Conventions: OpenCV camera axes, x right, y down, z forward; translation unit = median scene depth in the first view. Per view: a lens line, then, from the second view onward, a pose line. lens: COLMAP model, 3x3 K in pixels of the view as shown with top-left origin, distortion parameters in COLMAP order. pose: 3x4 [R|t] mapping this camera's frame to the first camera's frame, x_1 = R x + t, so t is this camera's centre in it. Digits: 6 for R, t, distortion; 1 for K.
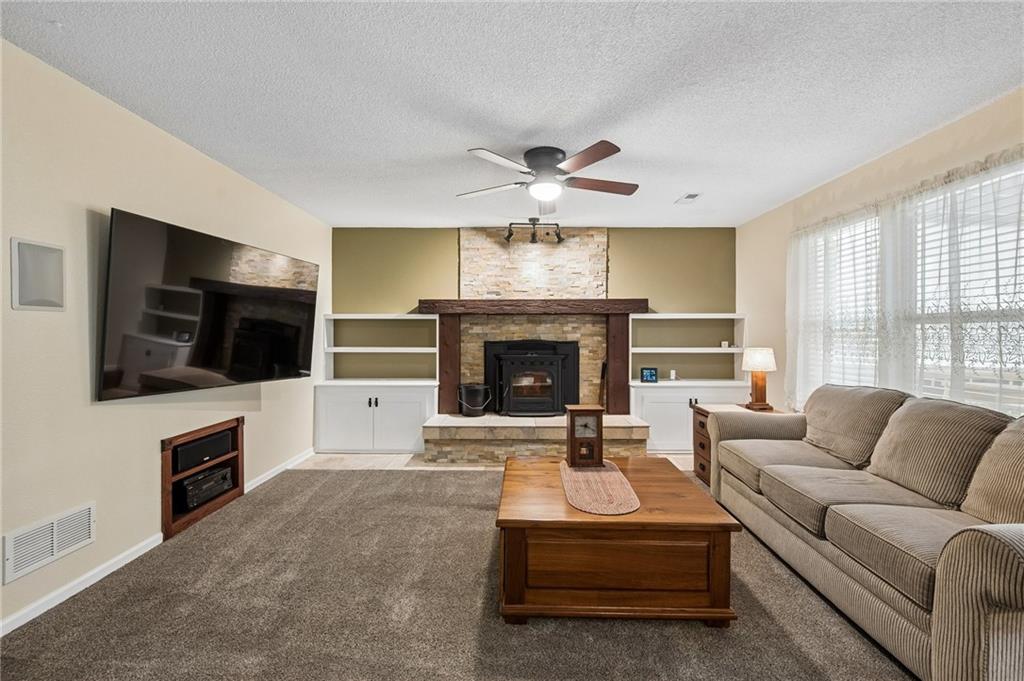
lens RADIAL K [[470.6, 0, 512.7], [0, 470.6, 342.1], [0, 0, 1]] dist [0.003317, -0.000302]
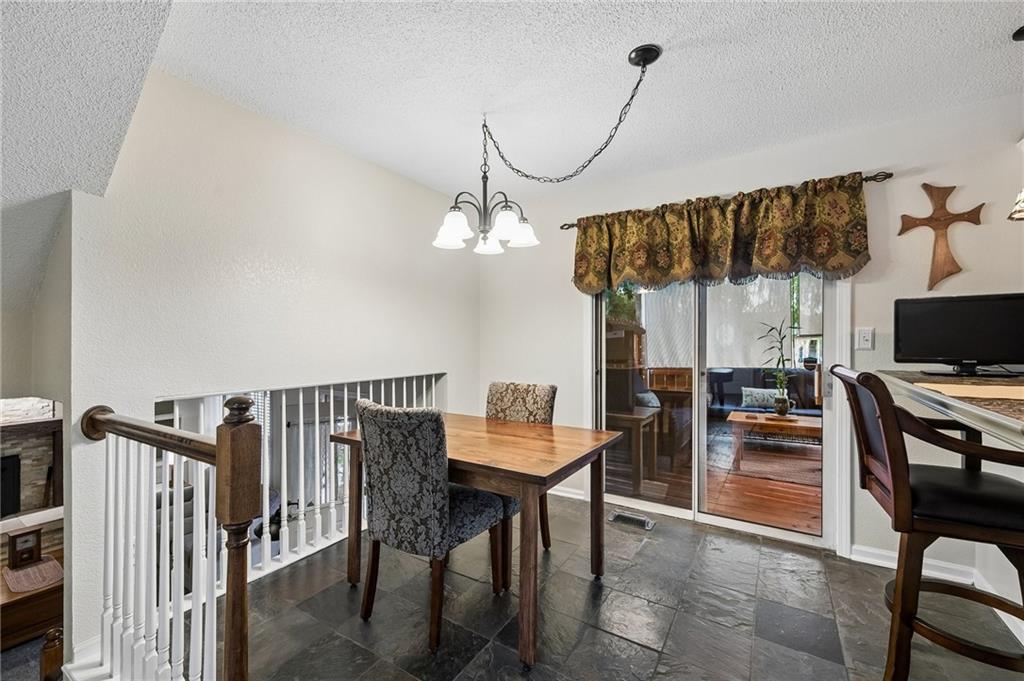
lens RADIAL K [[414.8, 0, 518.8], [0, 414.8, 339.7], [0, 0, 1]] dist [0.006778, 0.000393]
pose [[0.529941, 0.000089, 0.848035, -0.103758], [0.015569, 0.999830, -0.009835, -0.278398], [-0.847892, 0.018415, 0.529850, -0.732050]]
